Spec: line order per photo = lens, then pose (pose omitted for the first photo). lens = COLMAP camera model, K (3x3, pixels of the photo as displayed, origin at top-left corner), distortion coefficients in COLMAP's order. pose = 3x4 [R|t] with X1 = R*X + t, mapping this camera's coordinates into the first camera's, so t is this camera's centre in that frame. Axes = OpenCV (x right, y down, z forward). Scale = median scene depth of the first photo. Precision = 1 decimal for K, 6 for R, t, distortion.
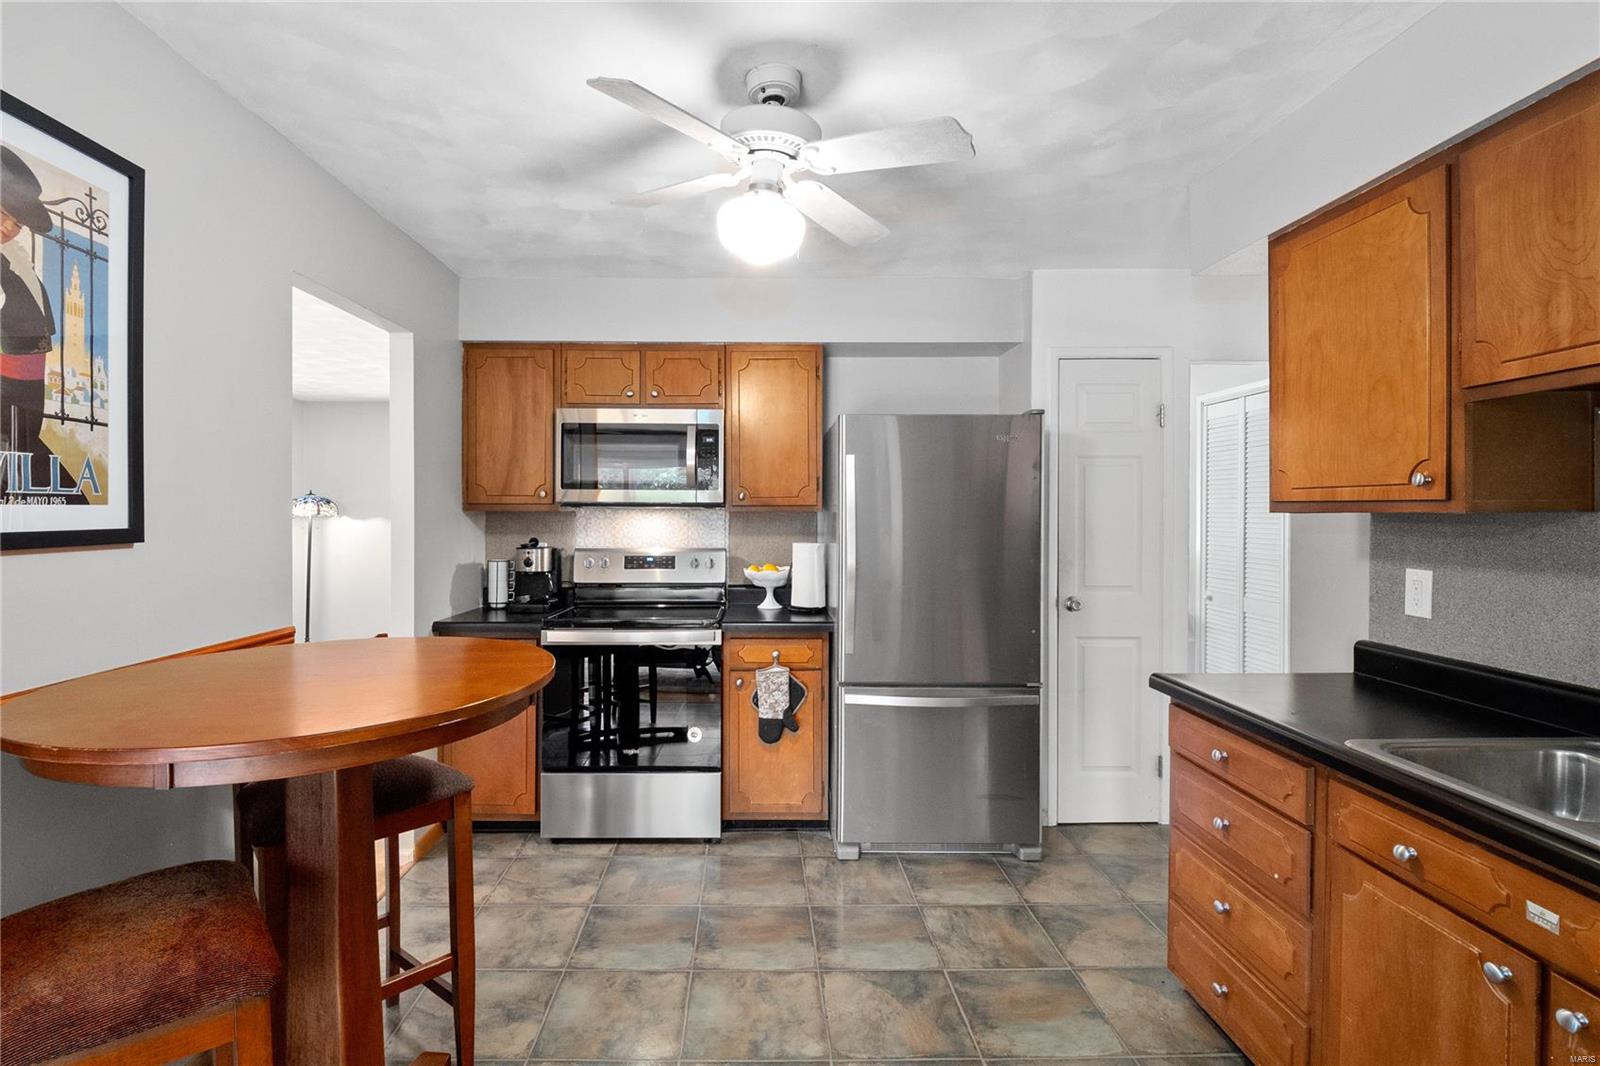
lens RADIAL K [[768.2, 0, 790.5], [0, 768.2, 528.4], [0, 0, 1]] dist [-0.020785, -0.000023]
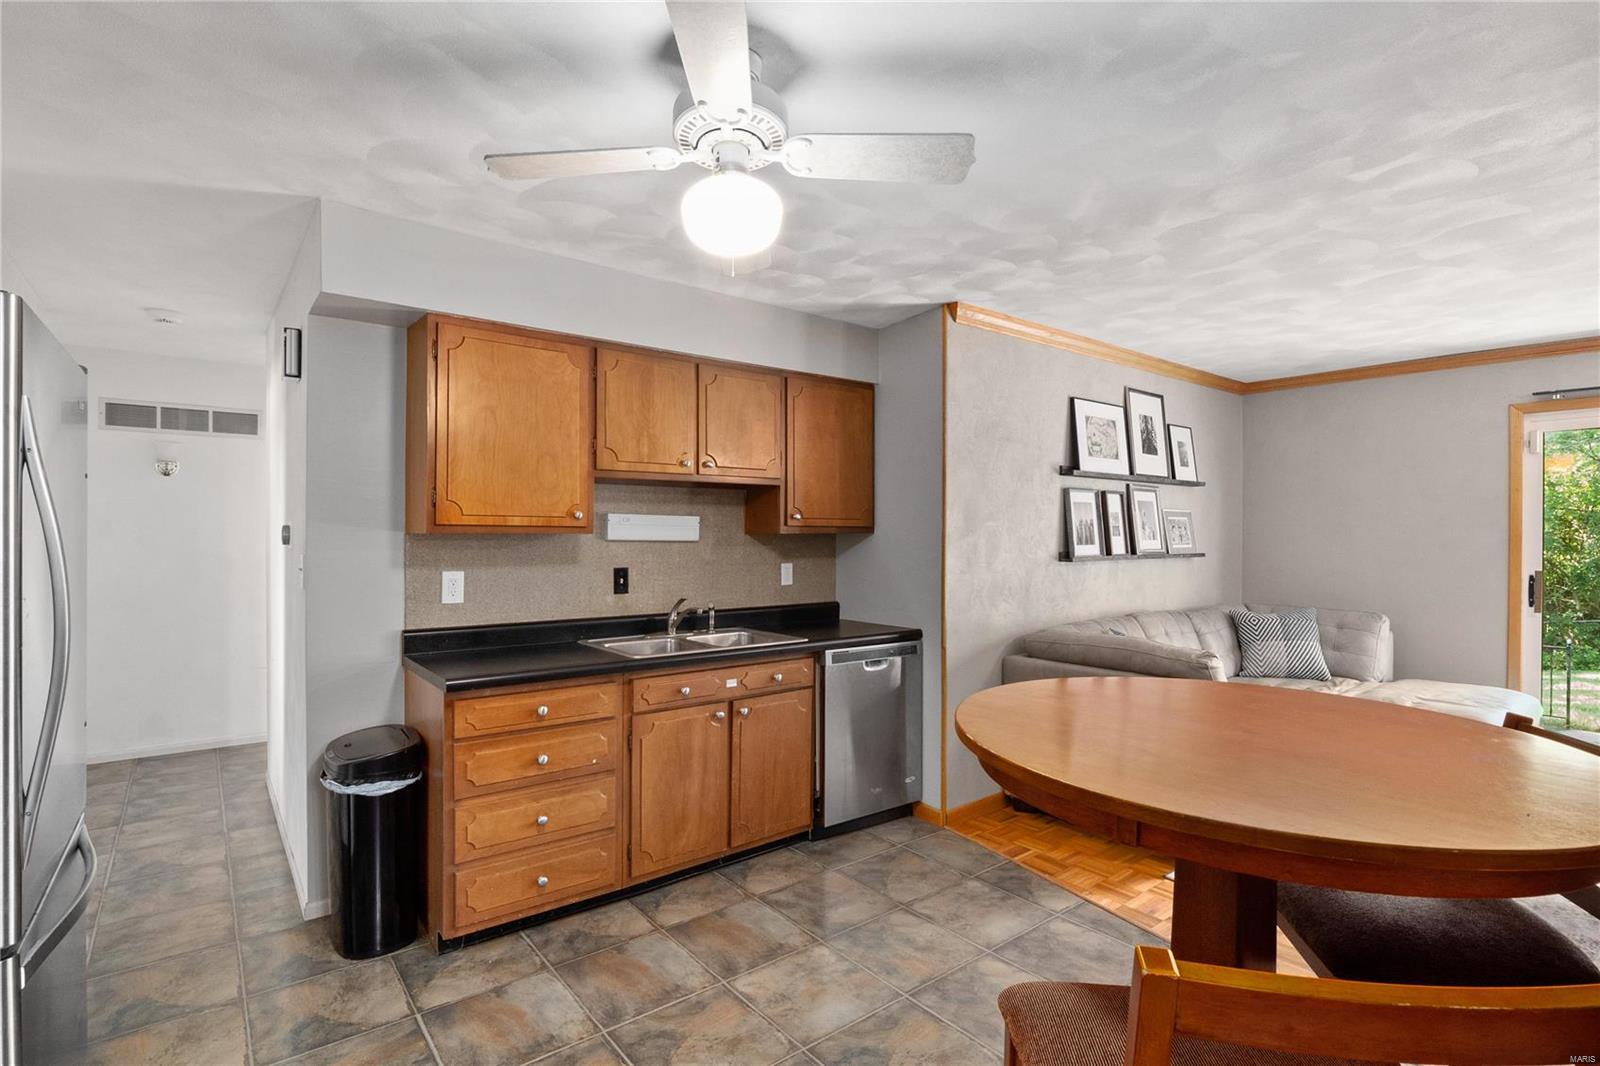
lens RADIAL K [[768.2, 0, 790.5], [0, 768.2, 528.4], [0, 0, 1]] dist [-0.020785, -0.000023]
pose [[-0.569108, 0.001189, 0.822262, -0.862374], [0.010994, 0.999921, 0.006163, -0.035119], [-0.822189, 0.012547, -0.569076, 1.472604]]
